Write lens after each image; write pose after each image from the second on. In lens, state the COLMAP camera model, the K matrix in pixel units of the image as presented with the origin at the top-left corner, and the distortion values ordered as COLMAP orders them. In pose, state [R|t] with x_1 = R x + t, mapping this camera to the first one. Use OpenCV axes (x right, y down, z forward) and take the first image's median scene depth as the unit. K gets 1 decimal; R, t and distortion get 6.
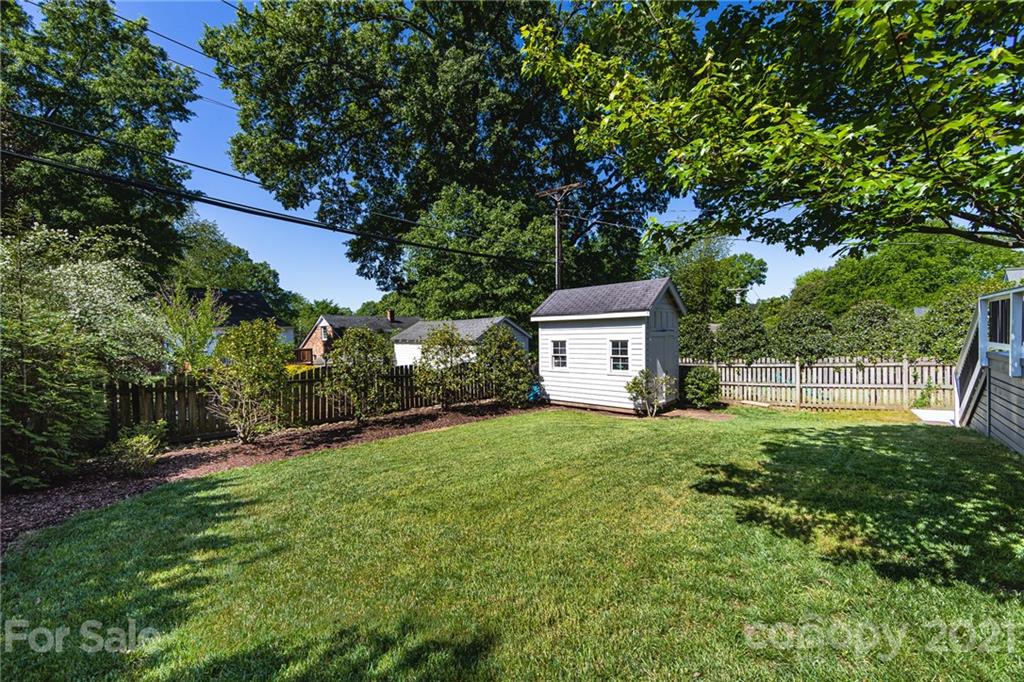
lens RADIAL K [[404.5, 0, 513.4], [0, 404.5, 337.6], [0, 0, 1]] dist [-0.008565, -0.000175]
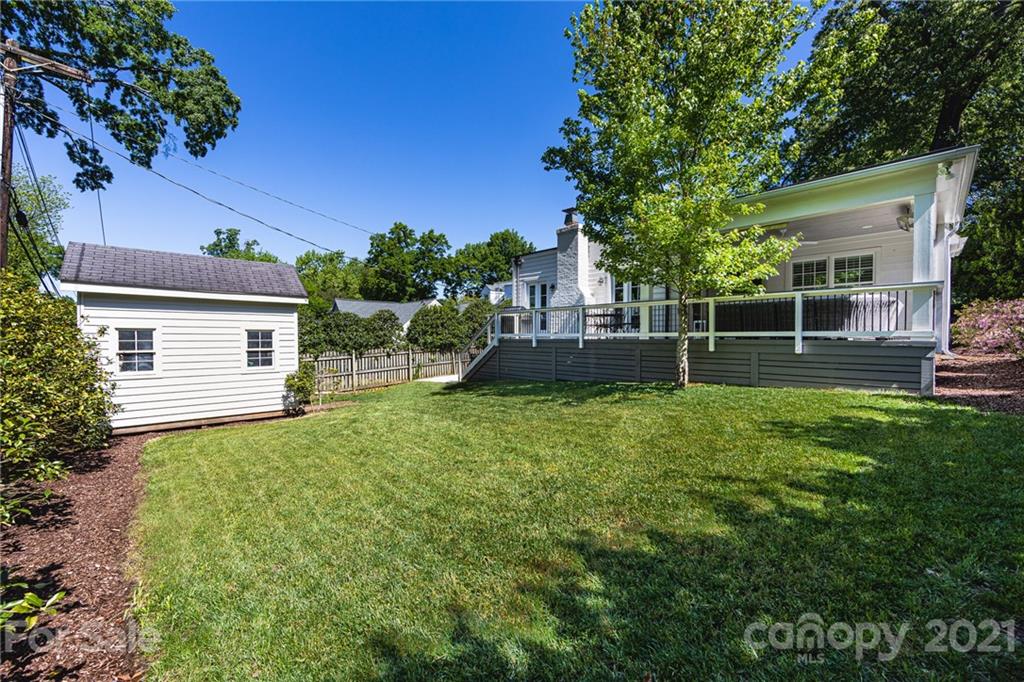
lens RADIAL K [[404.5, 0, 513.5], [0, 404.5, 346.7], [0, 0, 1]] dist [-0.008565, -0.000175]
pose [[0.094492, -0.001017, 0.995525, -0.498141], [0.007609, 0.999971, 0.000299, 0.043978], [-0.995497, 0.007547, 0.094497, 0.415597]]
